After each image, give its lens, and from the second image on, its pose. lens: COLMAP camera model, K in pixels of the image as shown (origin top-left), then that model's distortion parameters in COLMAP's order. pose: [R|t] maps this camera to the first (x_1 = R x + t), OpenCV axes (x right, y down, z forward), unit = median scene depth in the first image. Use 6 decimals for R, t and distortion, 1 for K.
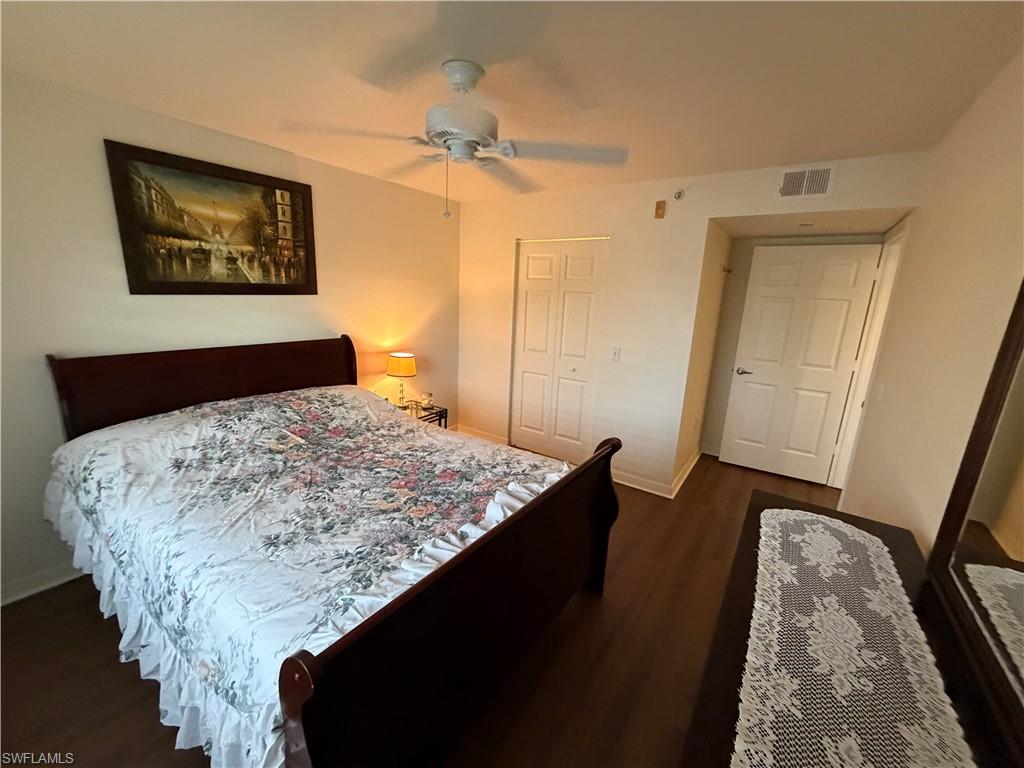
lens RADIAL K [[411.2, 0, 509.3], [0, 411.2, 380.6], [0, 0, 1]] dist [-0.000060, 0.000665]
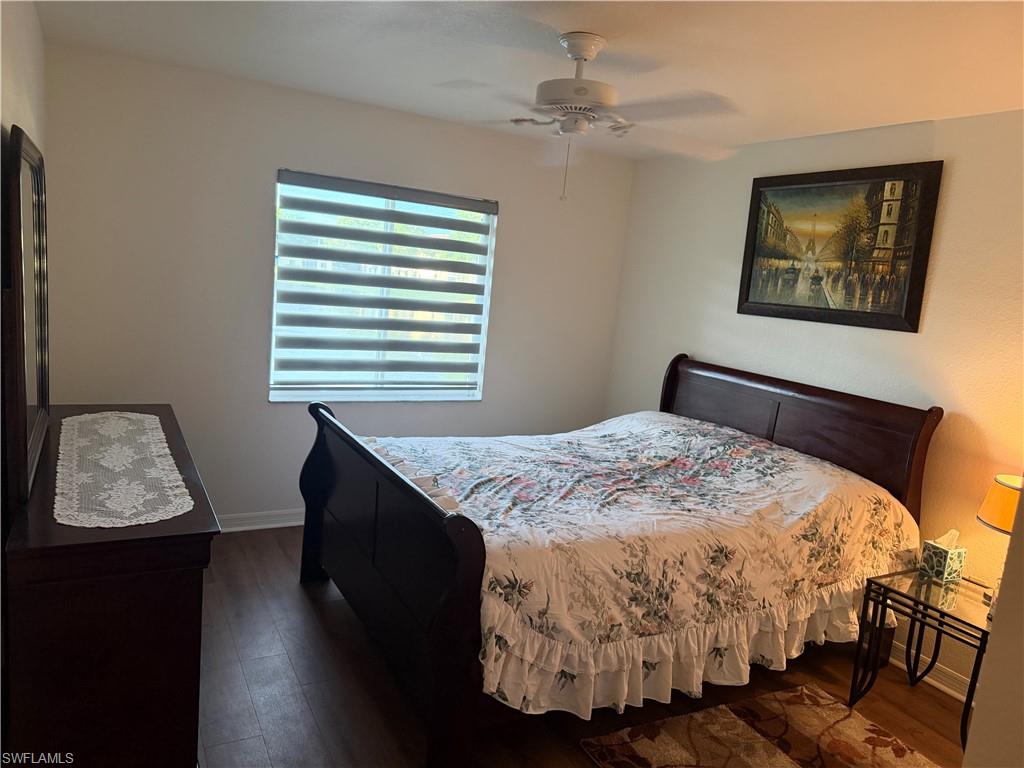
lens RADIAL K [[719.6, 0, 512.6], [0, 719.6, 385.2], [0, 0, 1]] dist [0.007757, -0.010579]
pose [[-0.425457, 0.062471, -0.902820, 0.920287], [-0.303256, 0.930094, 0.207269, -0.217794], [0.852656, 0.361970, -0.376770, 1.132681]]
